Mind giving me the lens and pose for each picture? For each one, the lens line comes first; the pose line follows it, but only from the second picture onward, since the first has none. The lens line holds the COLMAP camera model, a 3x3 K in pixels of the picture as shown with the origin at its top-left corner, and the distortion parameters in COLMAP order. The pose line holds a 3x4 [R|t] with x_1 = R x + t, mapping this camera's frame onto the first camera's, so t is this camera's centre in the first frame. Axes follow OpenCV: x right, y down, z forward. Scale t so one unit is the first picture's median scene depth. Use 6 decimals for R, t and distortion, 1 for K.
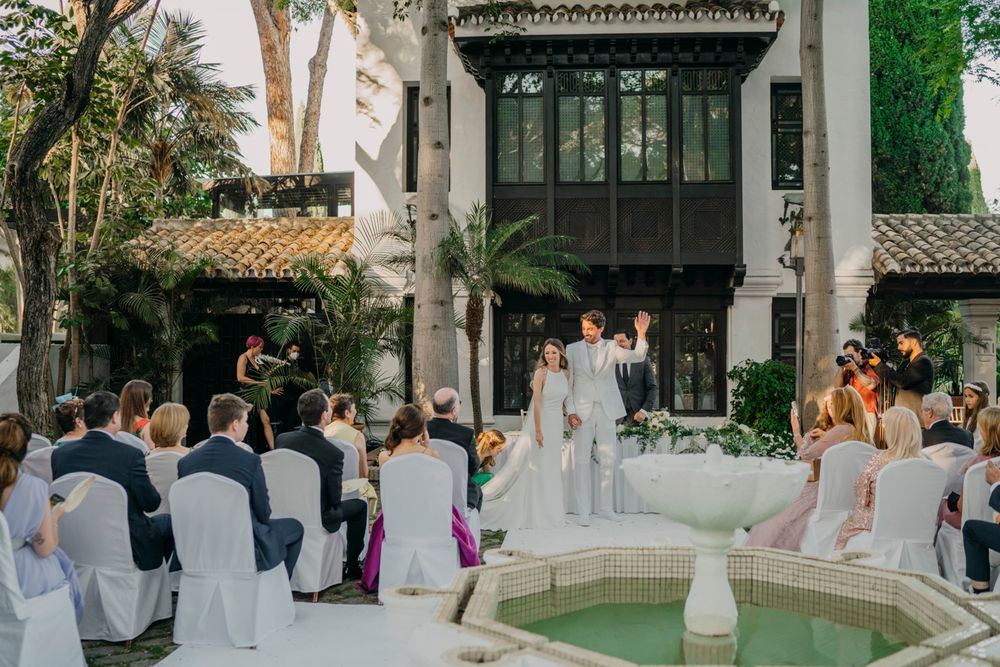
lens RADIAL K [[1038.0, 0, 529.4], [0, 1038.0, 332.2], [0, 0, 1]] dist [-0.109812, 0.189338]
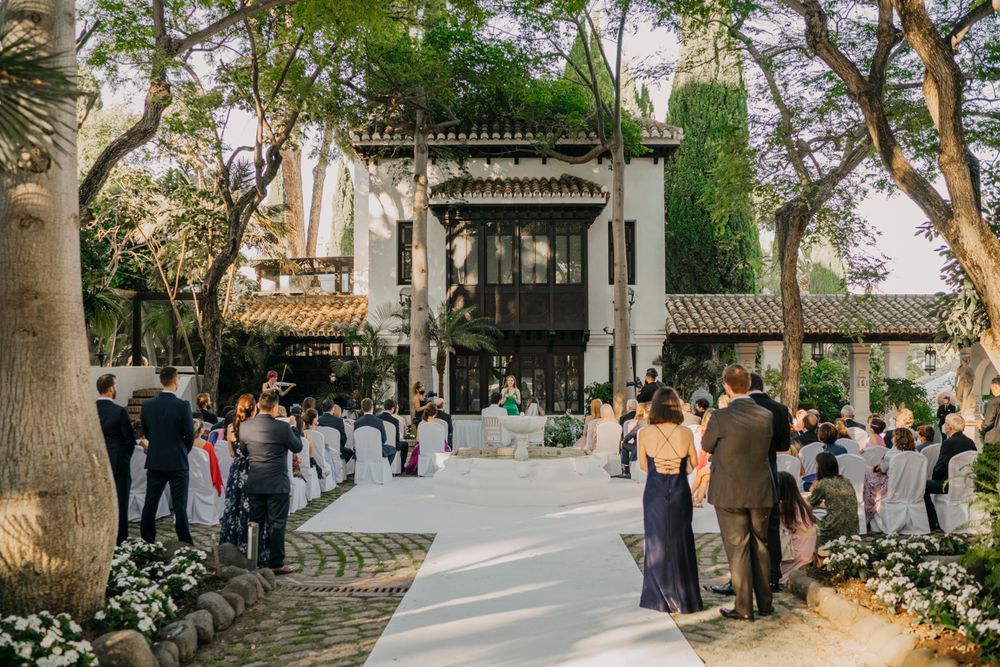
lens RADIAL K [[1042.4, 0, 535.1], [0, 1042.4, 330.8], [0, 0, 1]] dist [-0.099569, 0.145415]
pose [[0.997848, -0.002592, 0.065513, -0.006695], [0.003416, 0.999916, -0.012473, -0.041826], [-0.065475, 0.012670, 0.997774, -0.824616]]
